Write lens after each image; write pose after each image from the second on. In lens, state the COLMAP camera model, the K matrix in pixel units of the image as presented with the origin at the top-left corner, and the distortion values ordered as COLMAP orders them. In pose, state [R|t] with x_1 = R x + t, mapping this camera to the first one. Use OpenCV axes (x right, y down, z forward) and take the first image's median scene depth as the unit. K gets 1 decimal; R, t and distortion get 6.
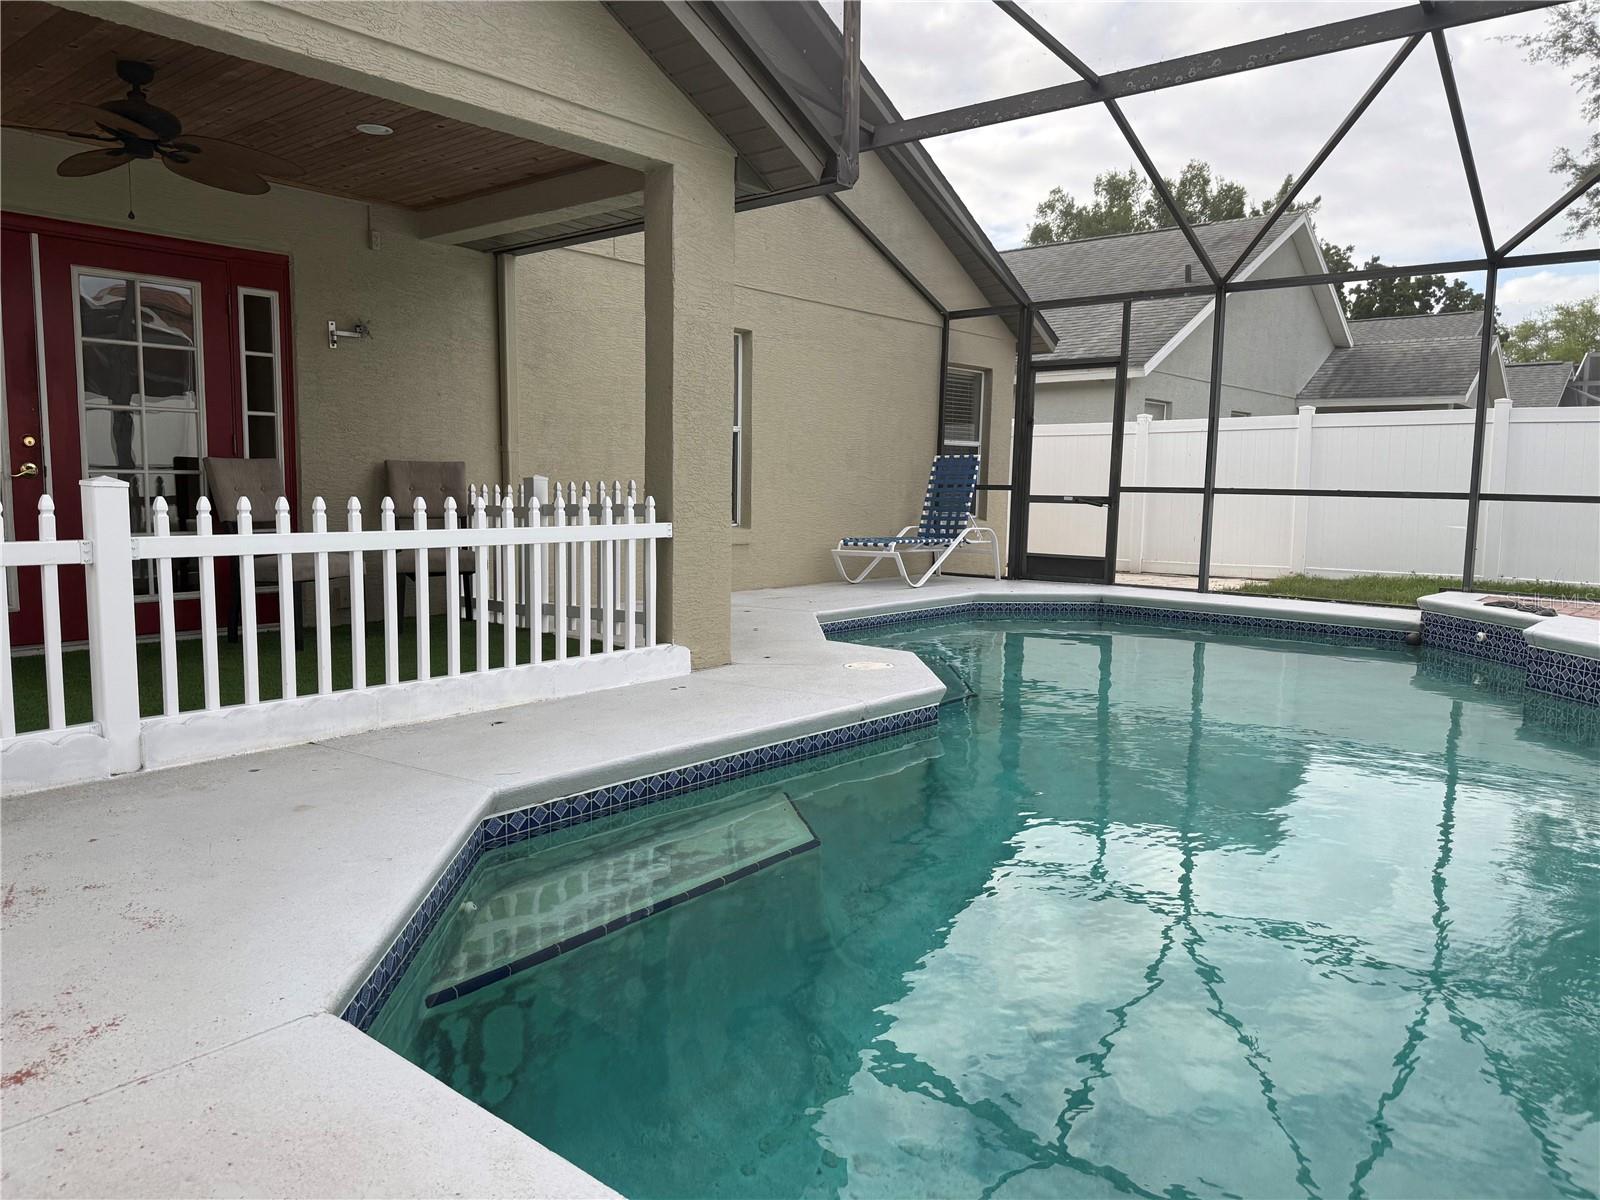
lens RADIAL K [[1115.7, 0, 800.0], [0, 1115.7, 600.0], [0, 0, 1]] dist [-0.010885, -0.009111]
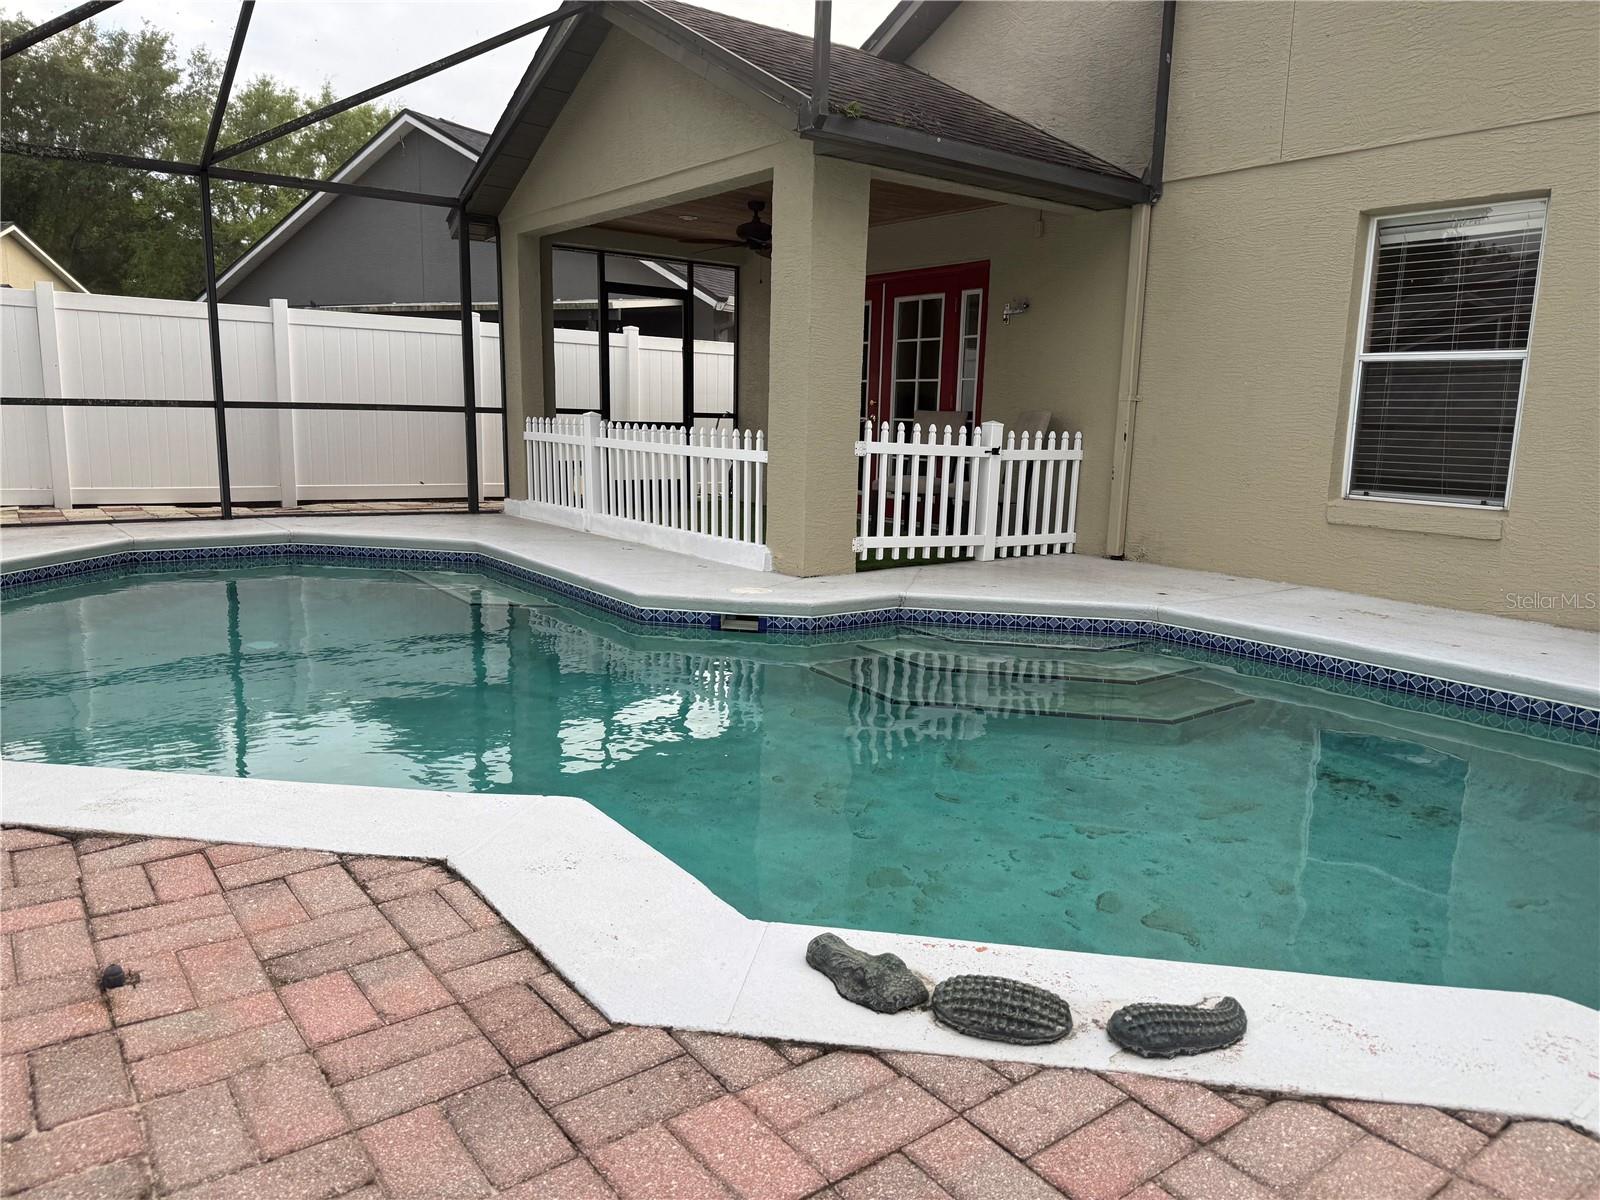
lens RADIAL K [[1100.8, 0, 800.0], [0, 1100.8, 600.0], [0, 0, 1]] dist [-0.002064, -0.001265]
pose [[-0.216749, 0.148856, -0.964812, 0.955513], [-0.142635, 0.972872, 0.182143, -0.118118], [0.965751, 0.177096, -0.189636, 1.110136]]
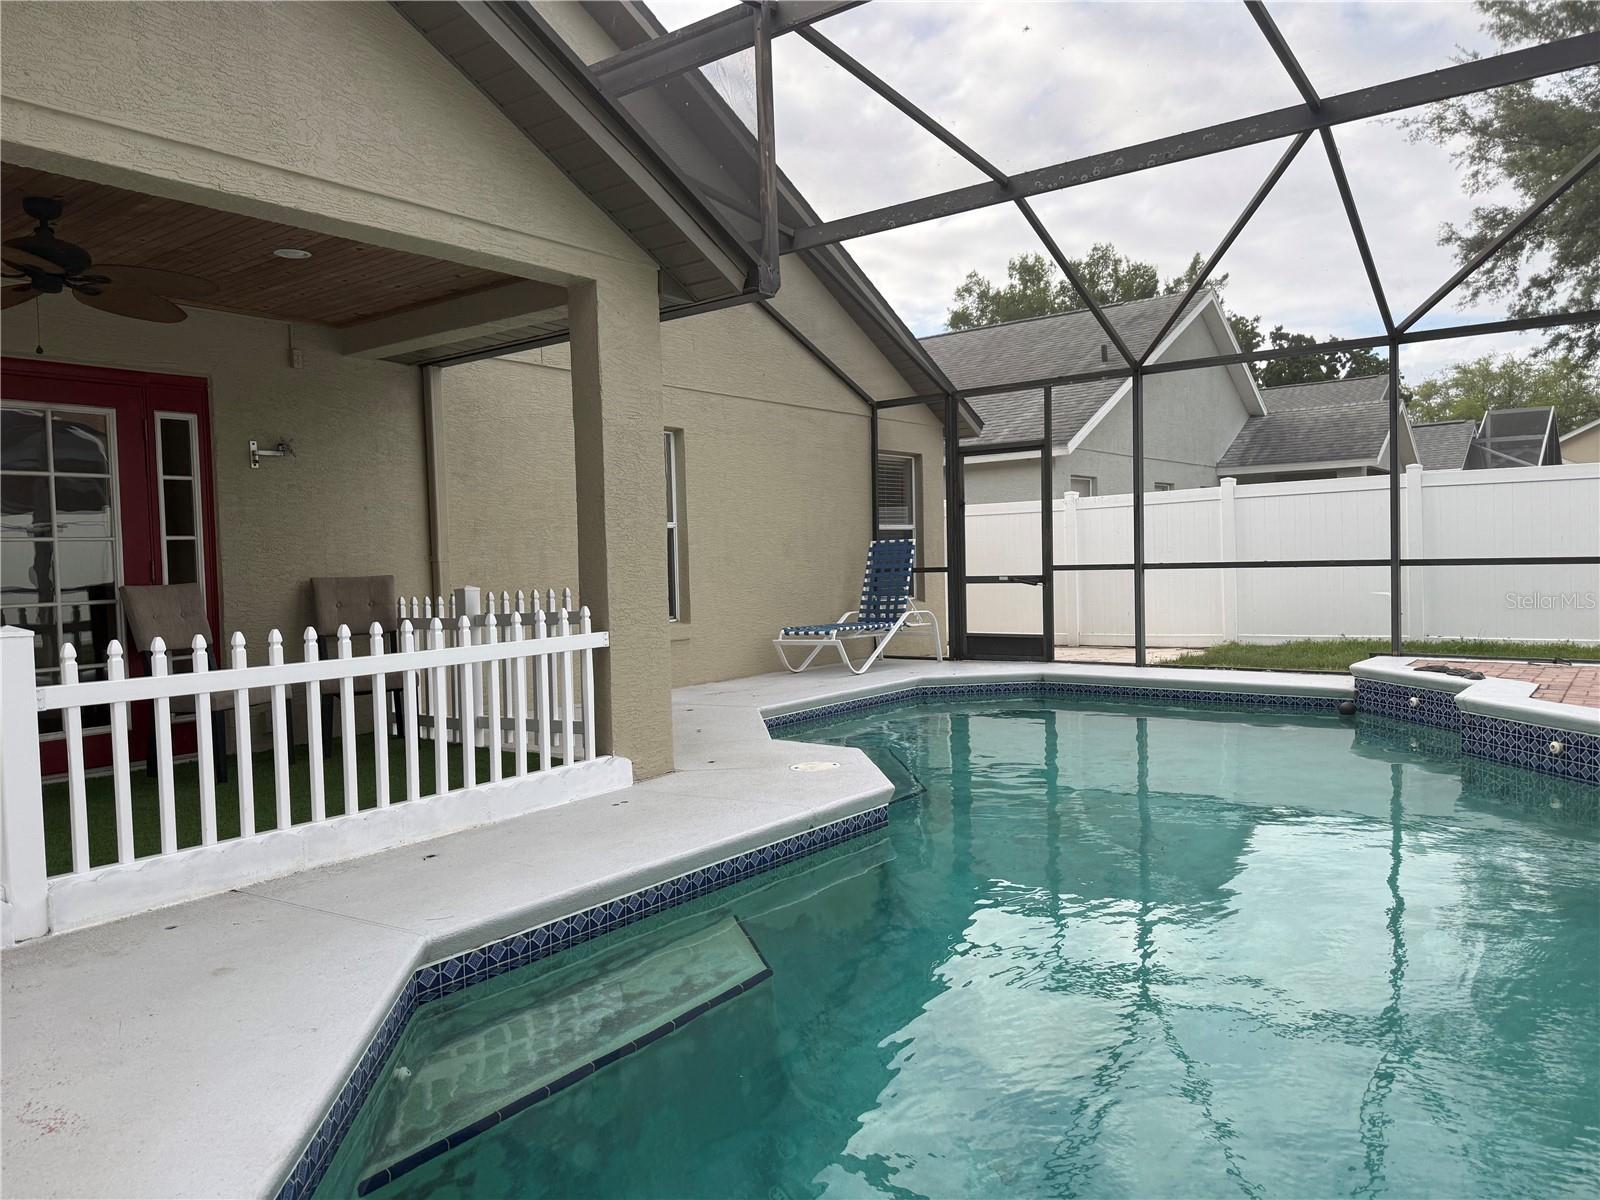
lens RADIAL K [[1115.8, 0, 800.0], [0, 1115.8, 600.0], [0, 0, 1]] dist [-0.000537, -0.020906]
pose [[0.997507, -0.046061, 0.053466, 0.002531], [0.049922, 0.996061, -0.073279, -0.015014], [-0.049880, 0.075766, 0.995877, 0.005684]]
